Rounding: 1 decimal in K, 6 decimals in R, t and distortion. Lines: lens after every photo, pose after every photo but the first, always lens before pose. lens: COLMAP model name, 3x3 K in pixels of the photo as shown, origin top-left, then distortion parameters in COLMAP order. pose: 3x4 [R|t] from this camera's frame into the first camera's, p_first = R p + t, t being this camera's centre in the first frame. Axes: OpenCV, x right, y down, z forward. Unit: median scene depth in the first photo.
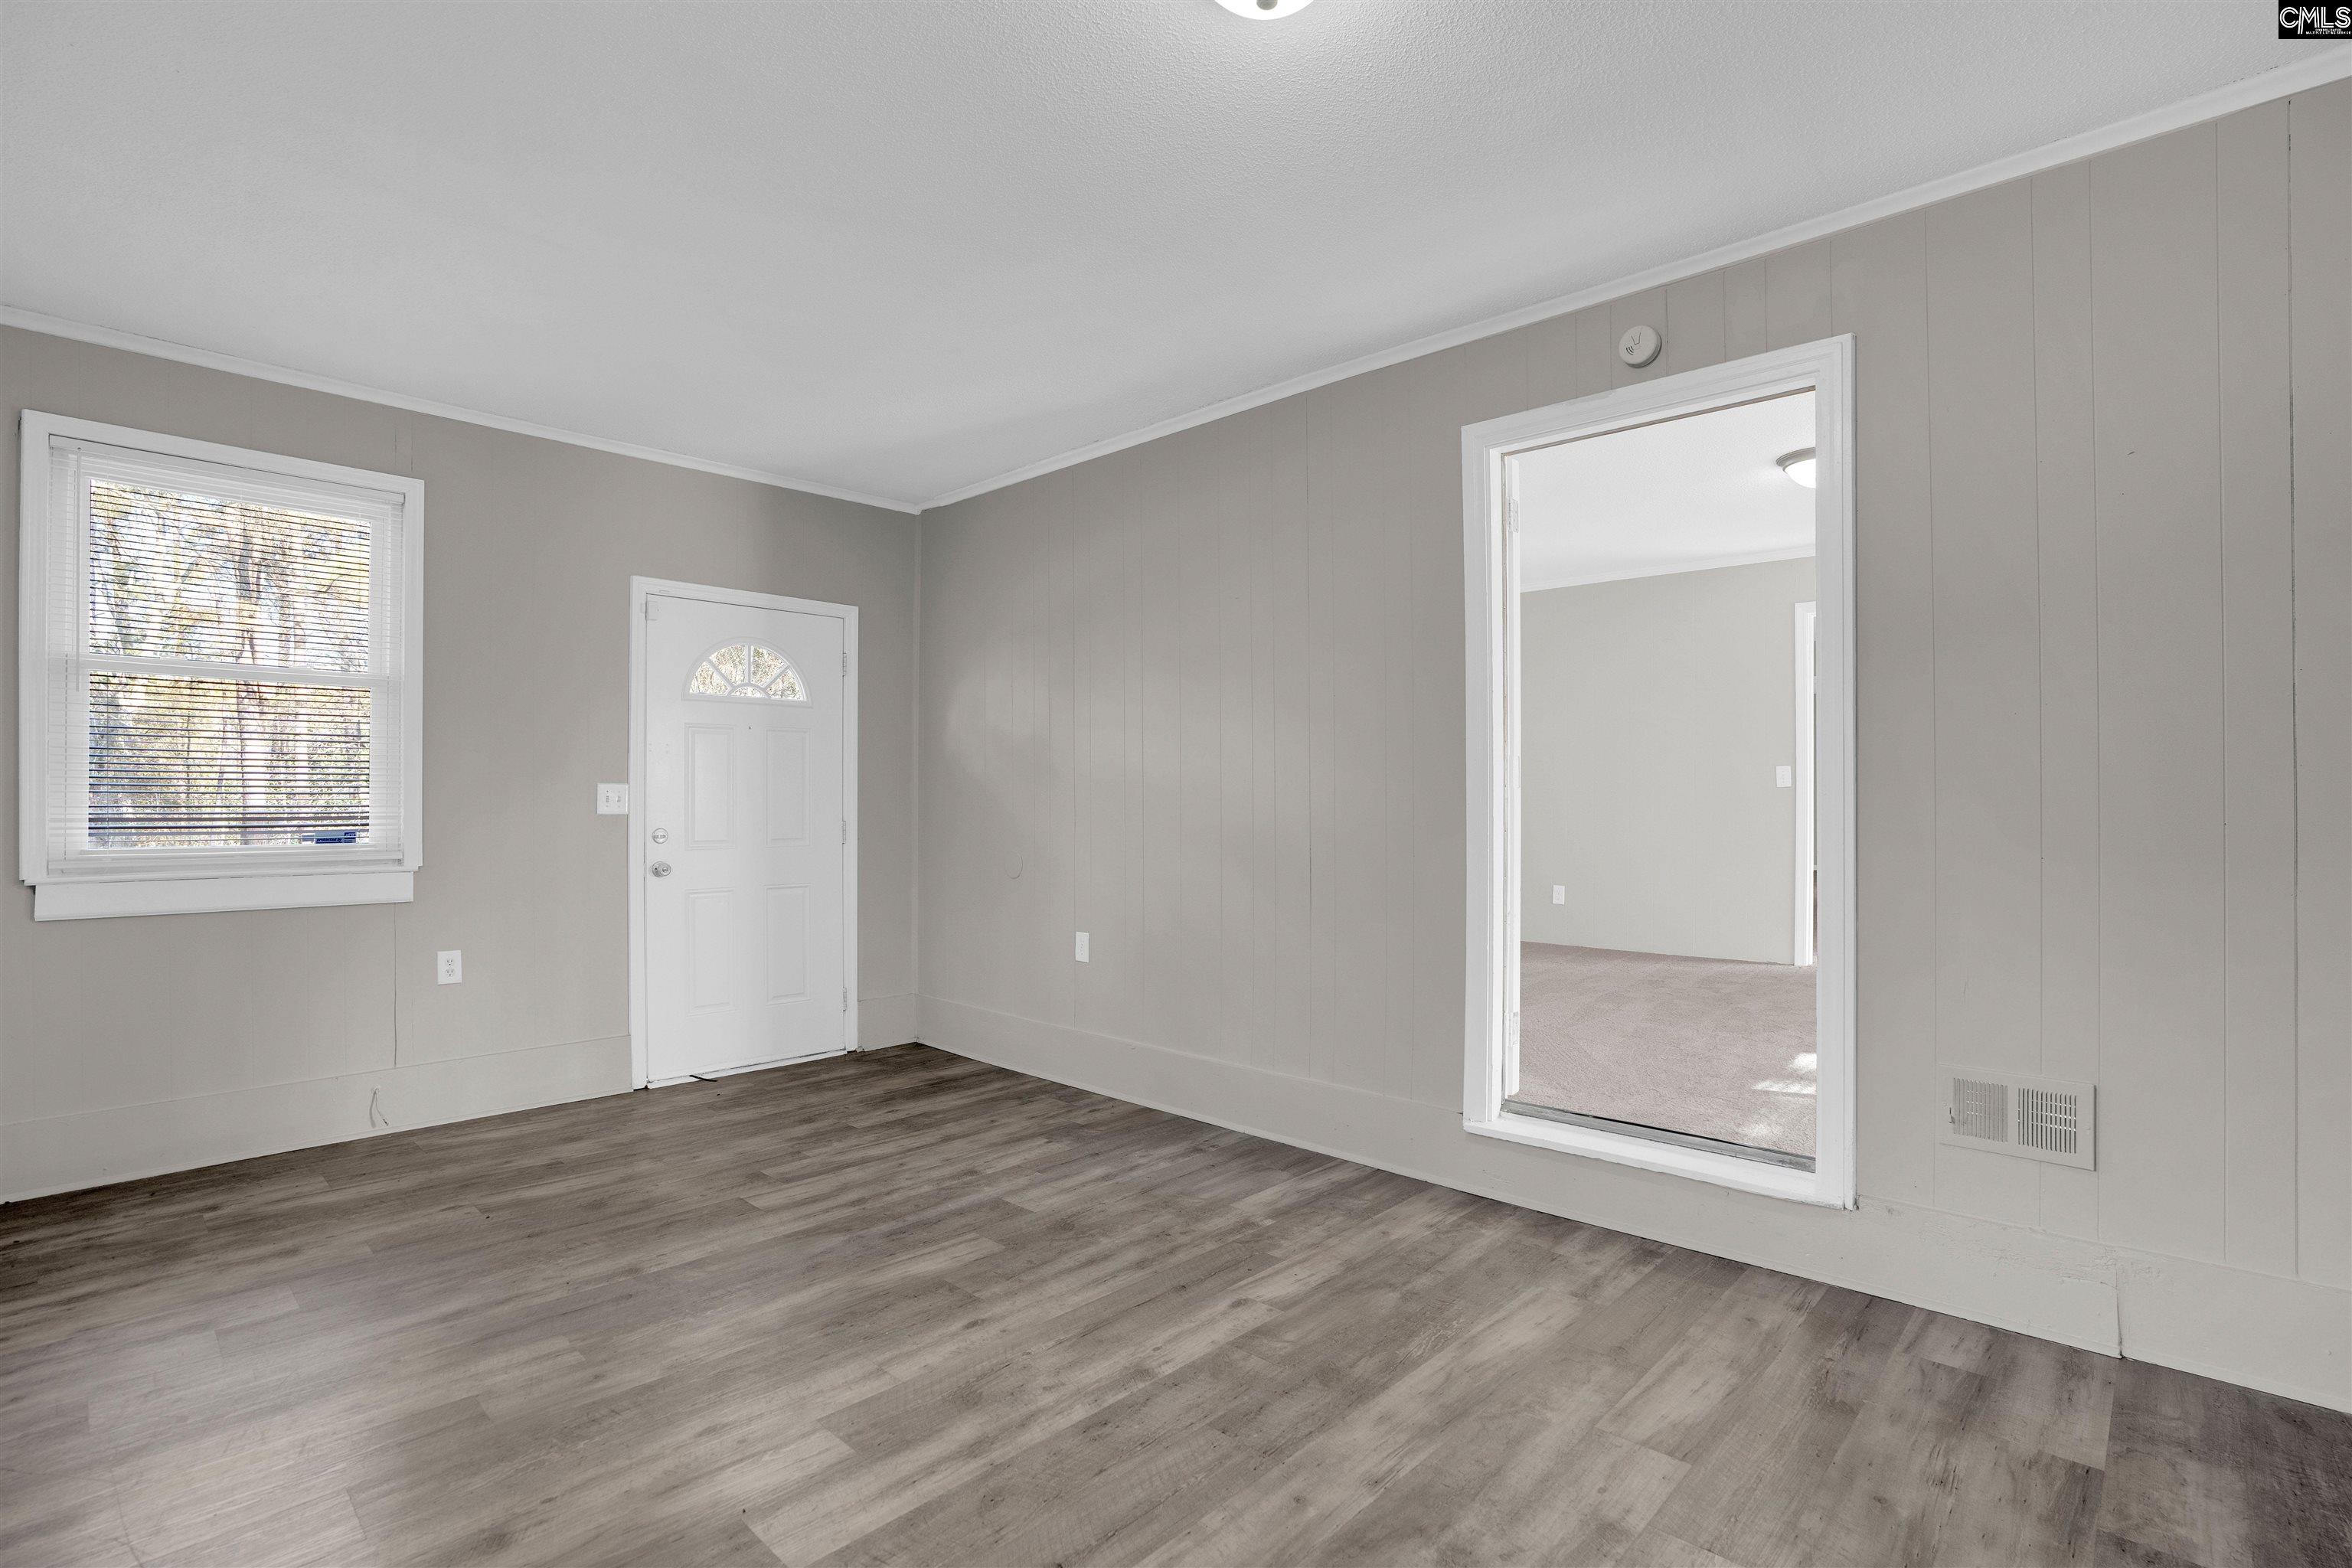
lens RADIAL K [[1137.6, 0, 1169.8], [0, 1137.6, 746.1], [0, 0, 1]] dist [-0.060969, 0.028239]
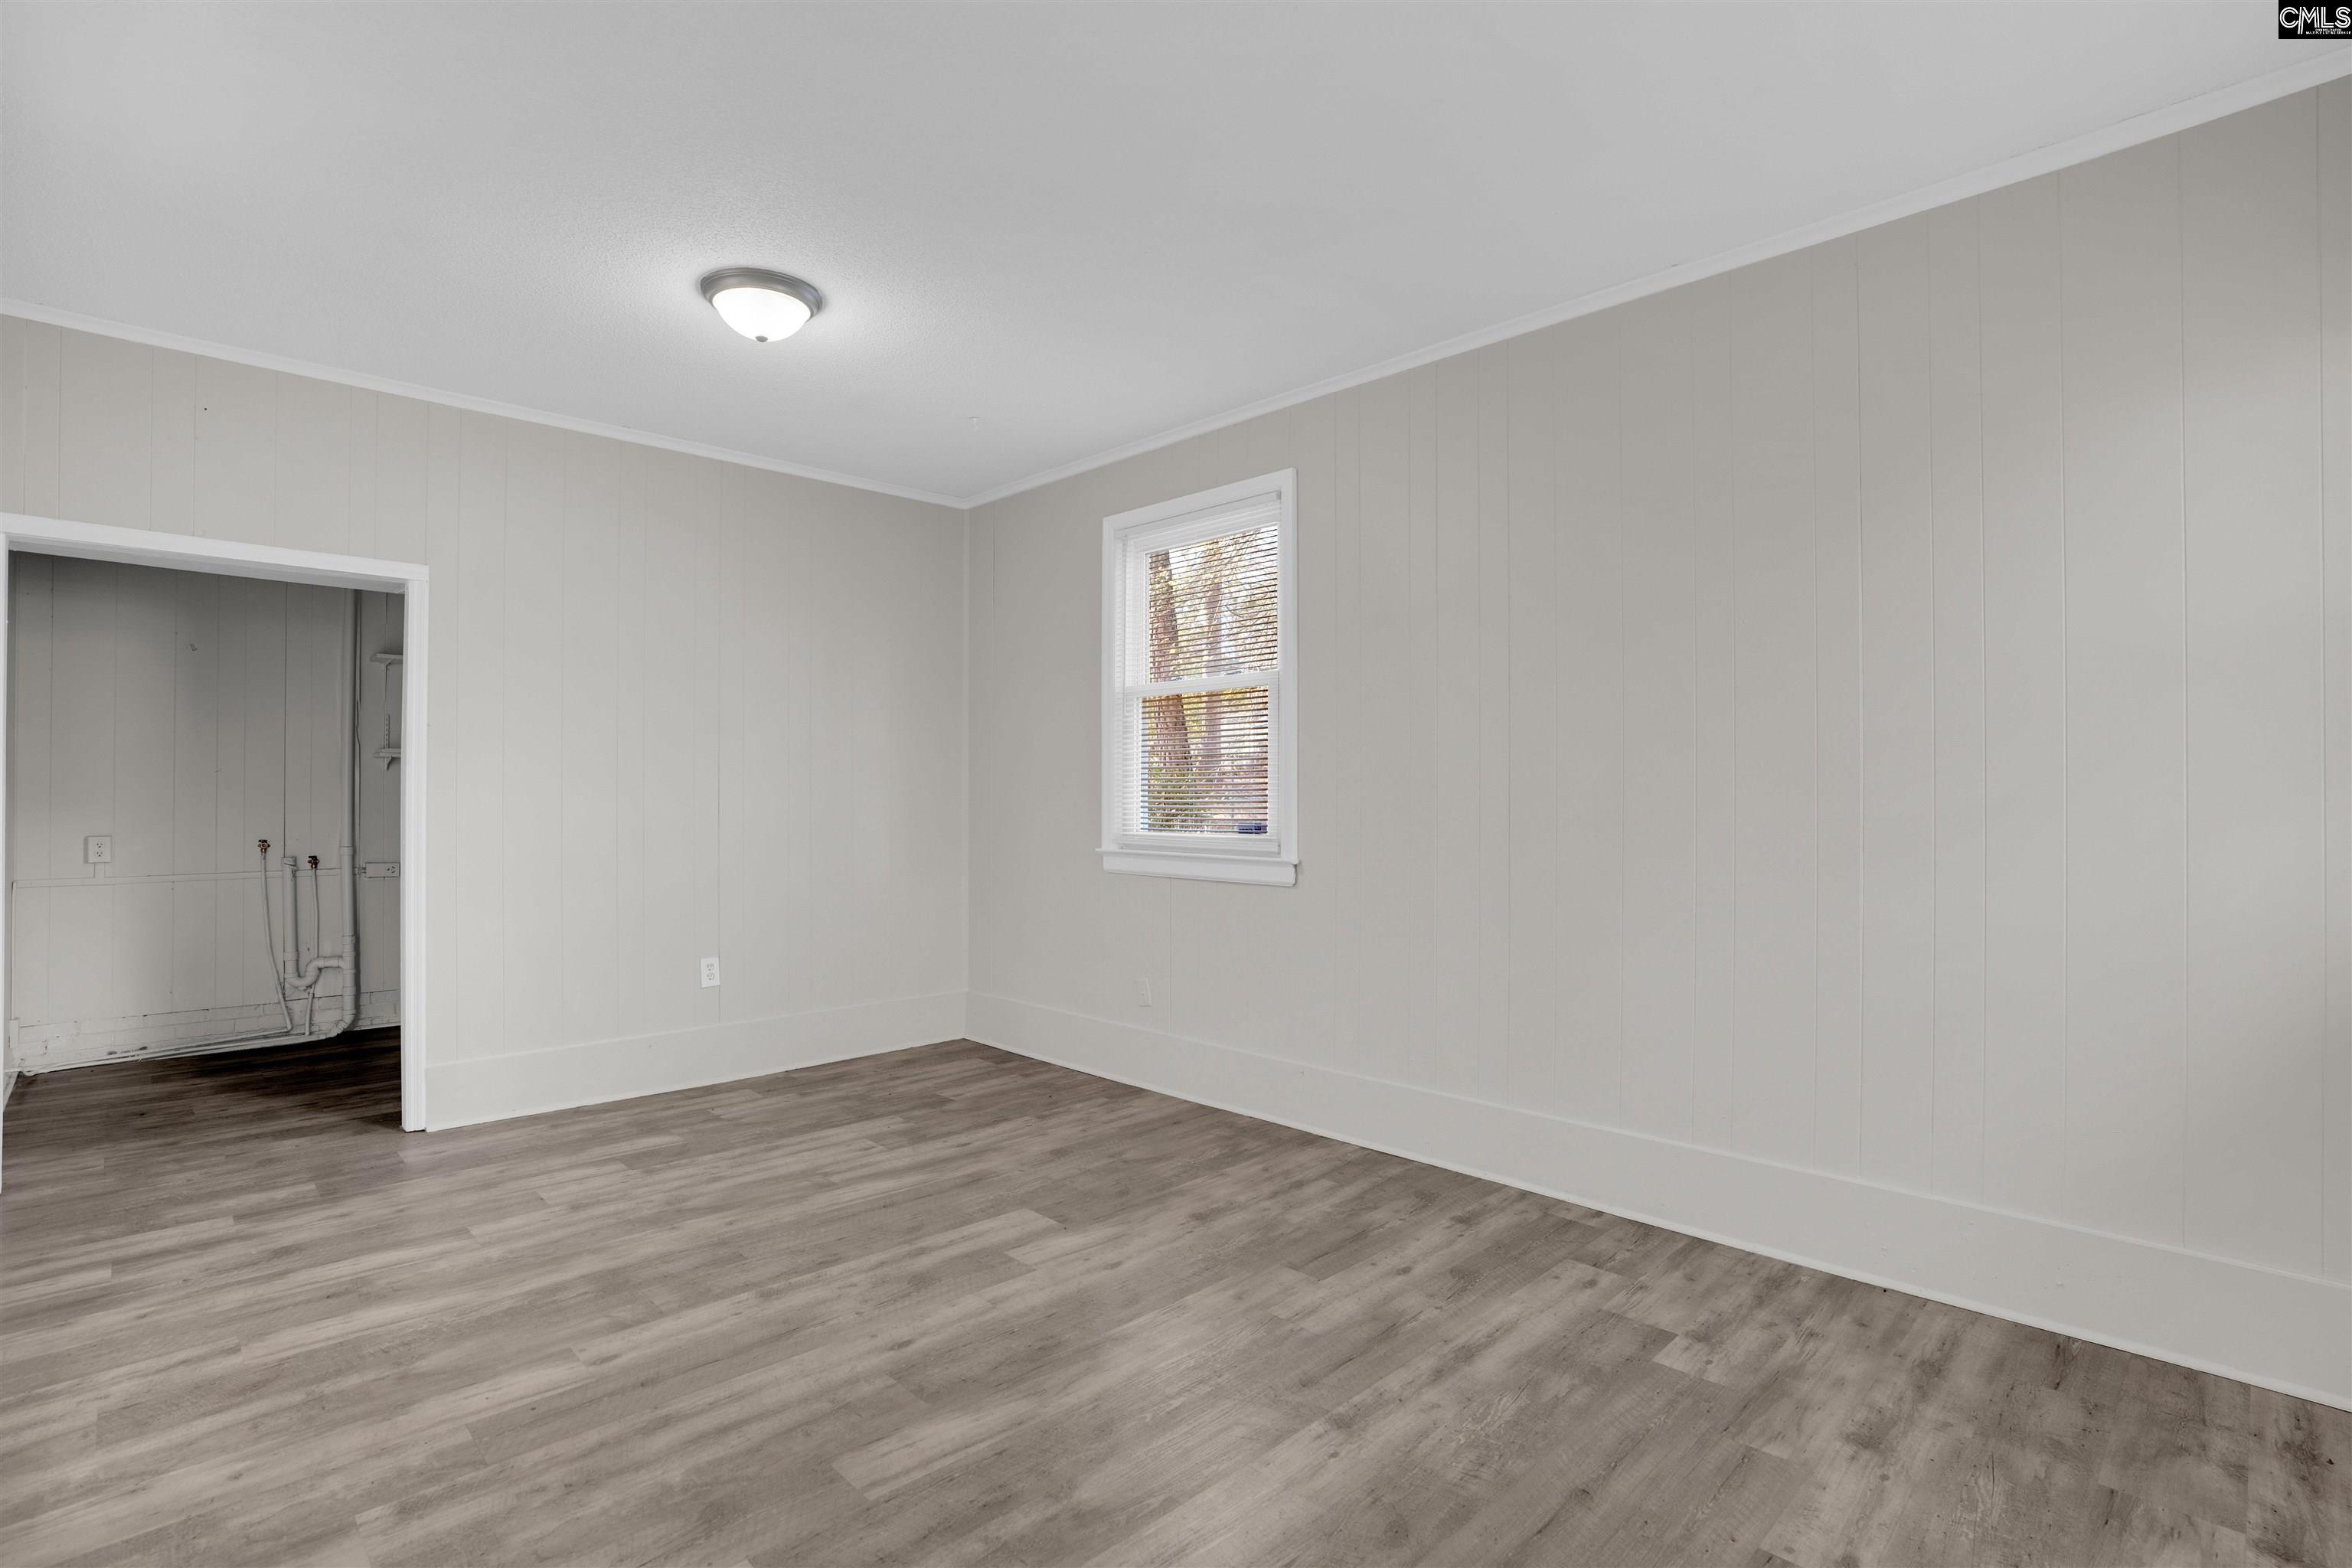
lens RADIAL K [[1137.6, 0, 1169.8], [0, 1137.6, 746.1], [0, 0, 1]] dist [-0.060969, 0.028239]
pose [[-0.999441, 0.005366, 0.033004, -0.439760], [0.002371, 0.995930, -0.090102, 0.094975], [-0.033354, -0.089974, -0.995385, 1.998888]]
